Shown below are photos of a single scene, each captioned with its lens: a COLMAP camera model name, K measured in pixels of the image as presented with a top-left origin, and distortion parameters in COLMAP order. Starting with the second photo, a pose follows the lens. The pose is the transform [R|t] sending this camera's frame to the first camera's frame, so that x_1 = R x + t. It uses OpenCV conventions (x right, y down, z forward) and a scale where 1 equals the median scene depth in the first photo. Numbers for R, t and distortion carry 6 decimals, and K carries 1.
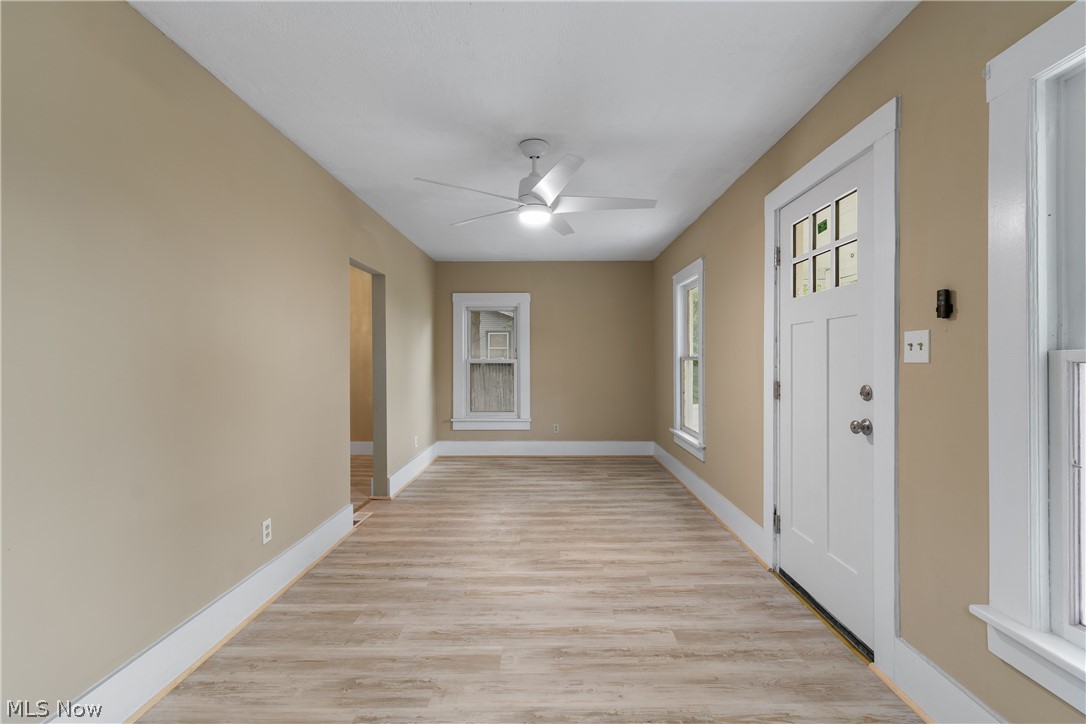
lens RADIAL K [[486.9, 0, 542.9], [0, 486.9, 358.2], [0, 0, 1]] dist [0.002928, -0.000964]
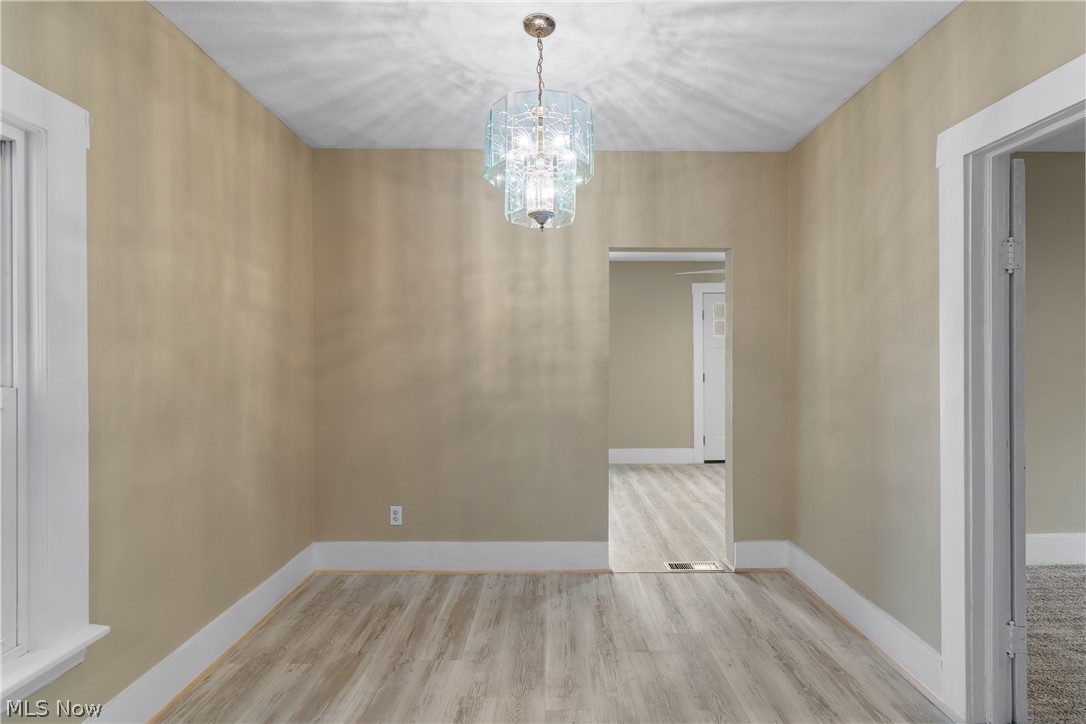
lens RADIAL K [[486.9, 0, 552.5], [0, 486.9, 358.5], [0, 0, 1]] dist [0.002928, -0.000964]
pose [[-0.022774, -0.001664, 0.999739, -1.659556], [0.003158, 0.999994, 0.001737, -0.023798], [-0.999736, 0.003197, -0.022768, 1.742537]]
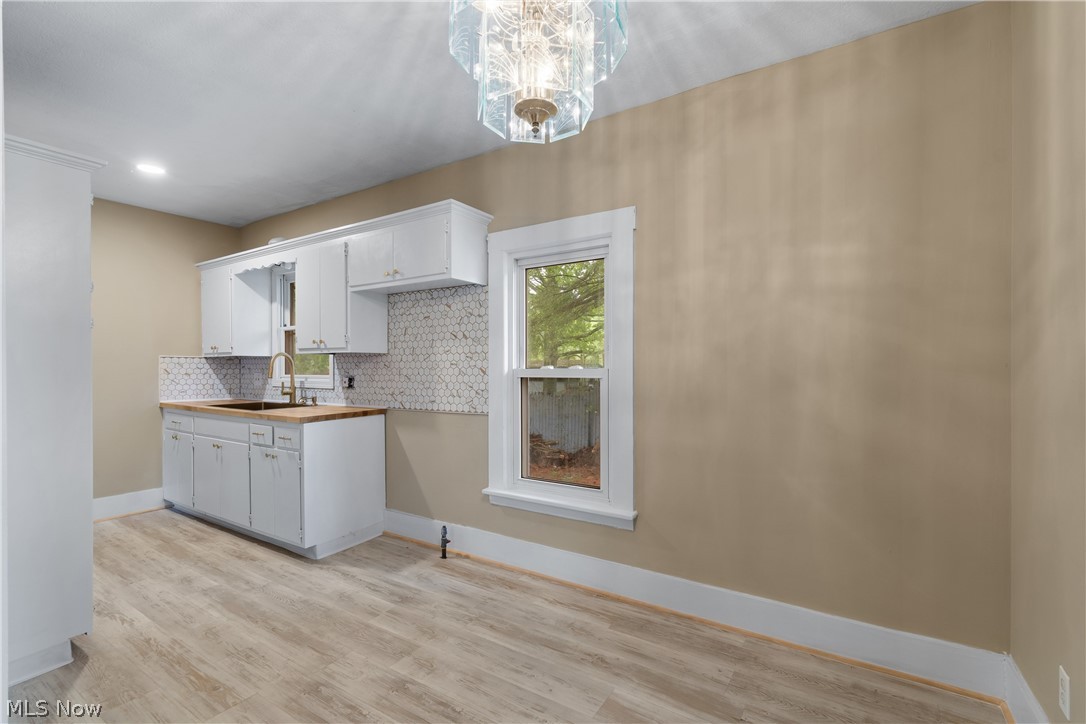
lens RADIAL K [[486.9, 0, 552.5], [0, 486.9, 371.4], [0, 0, 1]] dist [0.002928, -0.000964]
pose [[0.852289, 0.003962, -0.523057, -0.733570], [0.000636, 0.999963, 0.008611, 0.002177], [0.523072, -0.007672, 0.852254, 1.380559]]
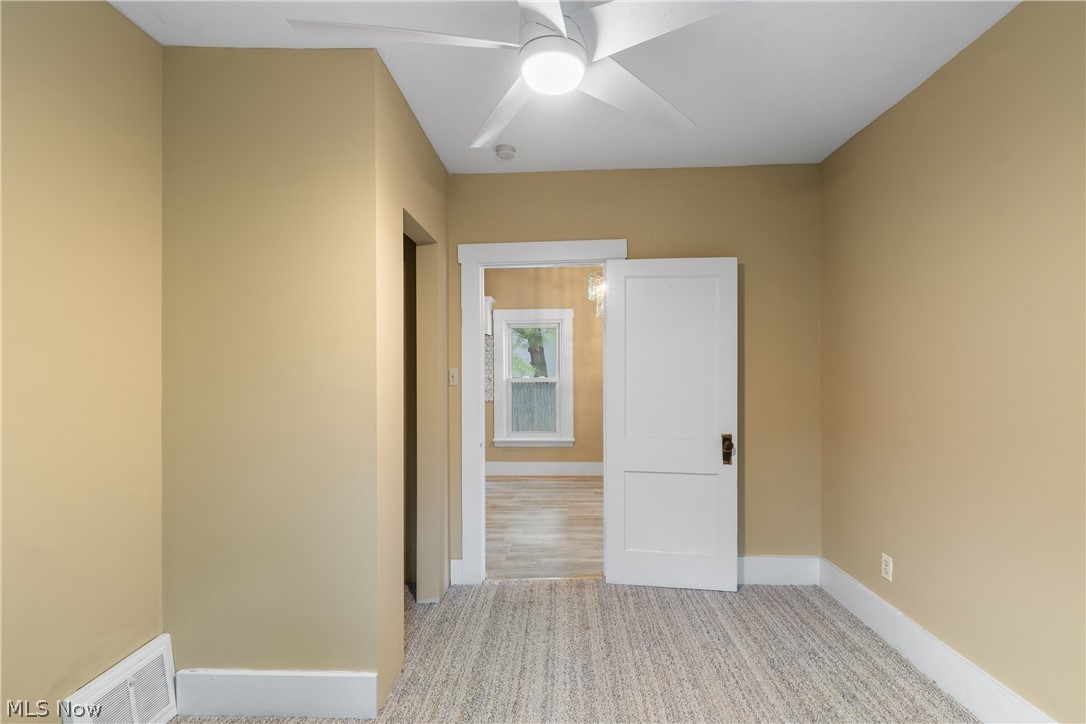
lens RADIAL K [[486.9, 0, 545.1], [0, 486.9, 367.6], [0, 0, 1]] dist [0.002928, -0.000964]
pose [[0.999607, -0.004925, -0.027581, -1.156758], [0.004742, 0.999966, -0.006685, -0.025636], [0.027613, 0.006551, 0.999597, 0.042900]]
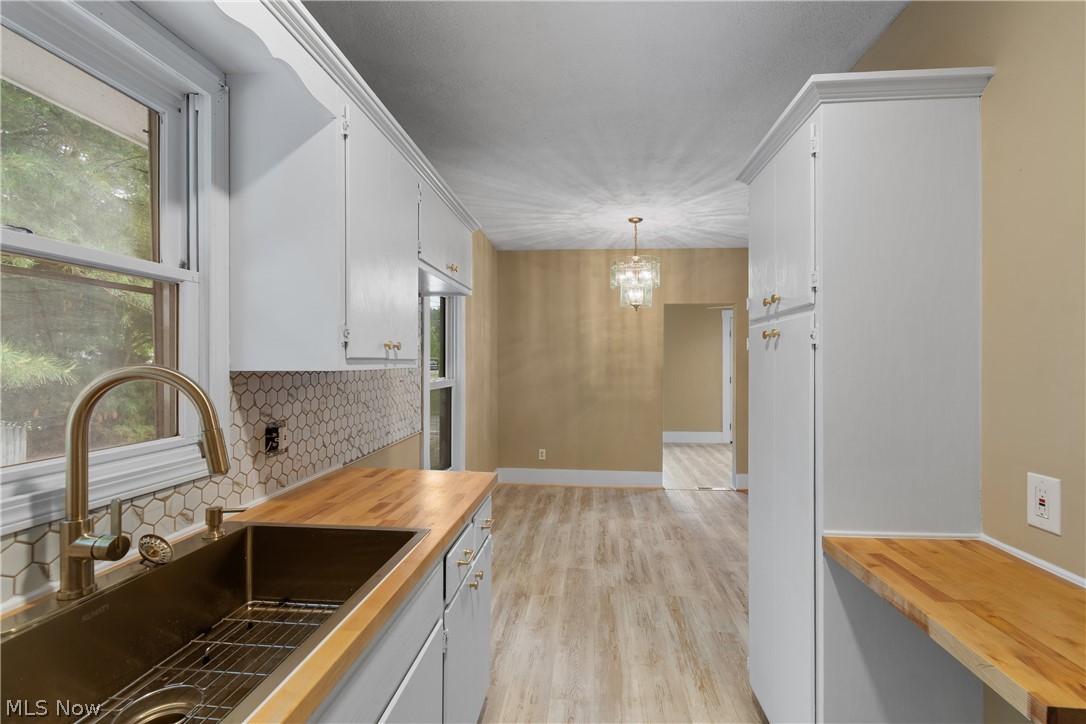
lens RADIAL K [[486.9, 0, 550.5], [0, 486.9, 363.2], [0, 0, 1]] dist [0.002928, -0.000964]
pose [[0.066839, -0.003850, 0.997756, -2.523966], [-0.000829, 0.999992, 0.003914, -0.045422], [-0.997763, -0.001089, 0.066835, 1.908186]]
